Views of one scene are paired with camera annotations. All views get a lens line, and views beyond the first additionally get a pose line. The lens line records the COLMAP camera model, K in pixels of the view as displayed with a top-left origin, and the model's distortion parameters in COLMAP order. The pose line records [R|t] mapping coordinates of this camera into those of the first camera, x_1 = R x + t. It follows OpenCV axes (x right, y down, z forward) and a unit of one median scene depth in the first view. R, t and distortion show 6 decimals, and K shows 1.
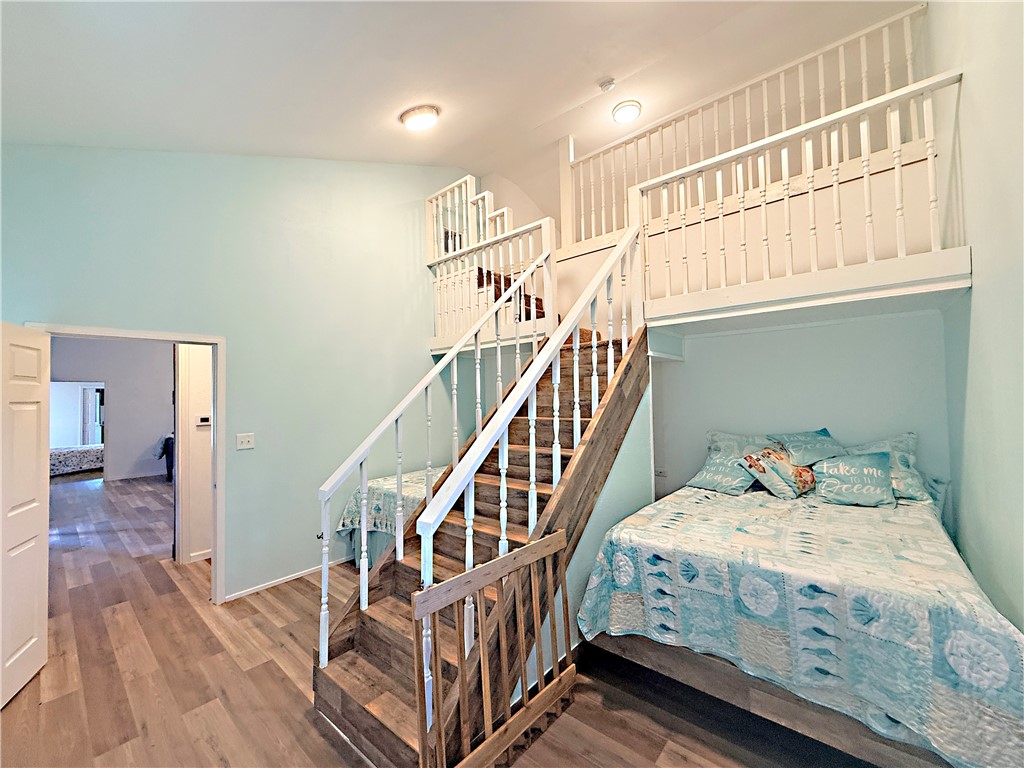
lens RADIAL K [[410.1, 0, 511.8], [0, 410.1, 384.1], [0, 0, 1]] dist [0.000976, -0.000335]
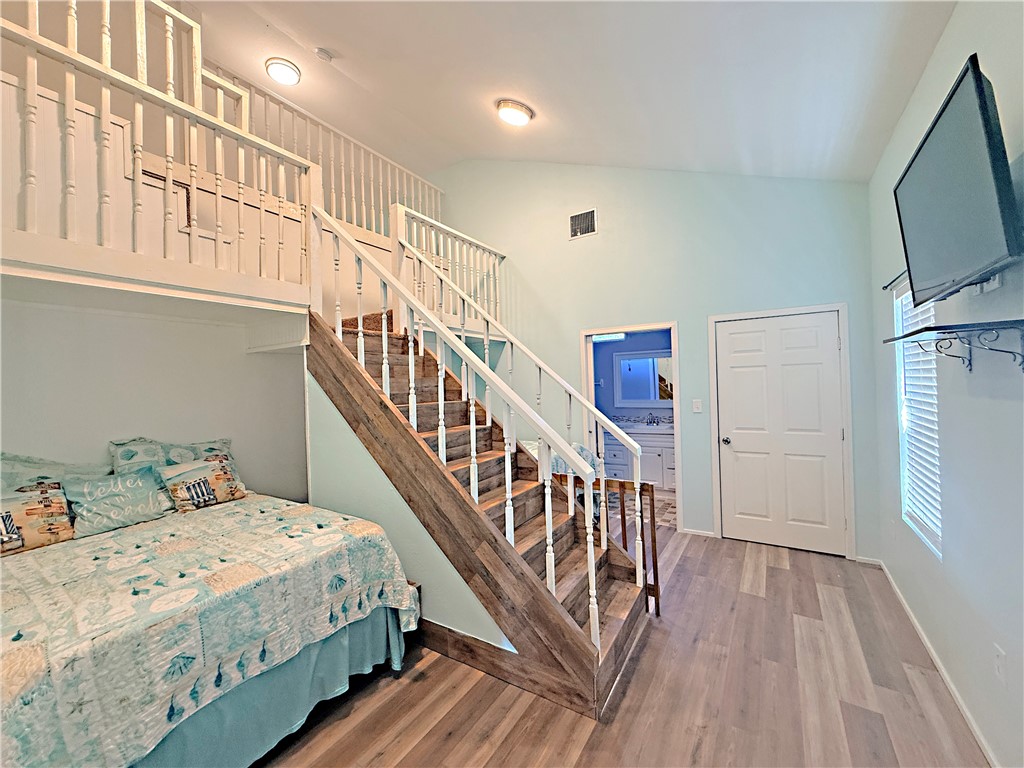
lens RADIAL K [[410.1, 0, 512.7], [0, 410.1, 380.1], [0, 0, 1]] dist [0.000976, -0.000335]
pose [[-0.146649, 0.034277, 0.988595, -1.037754], [0.002754, 0.999410, -0.034244, 0.064794], [-0.989185, -0.002299, -0.146656, 1.008282]]
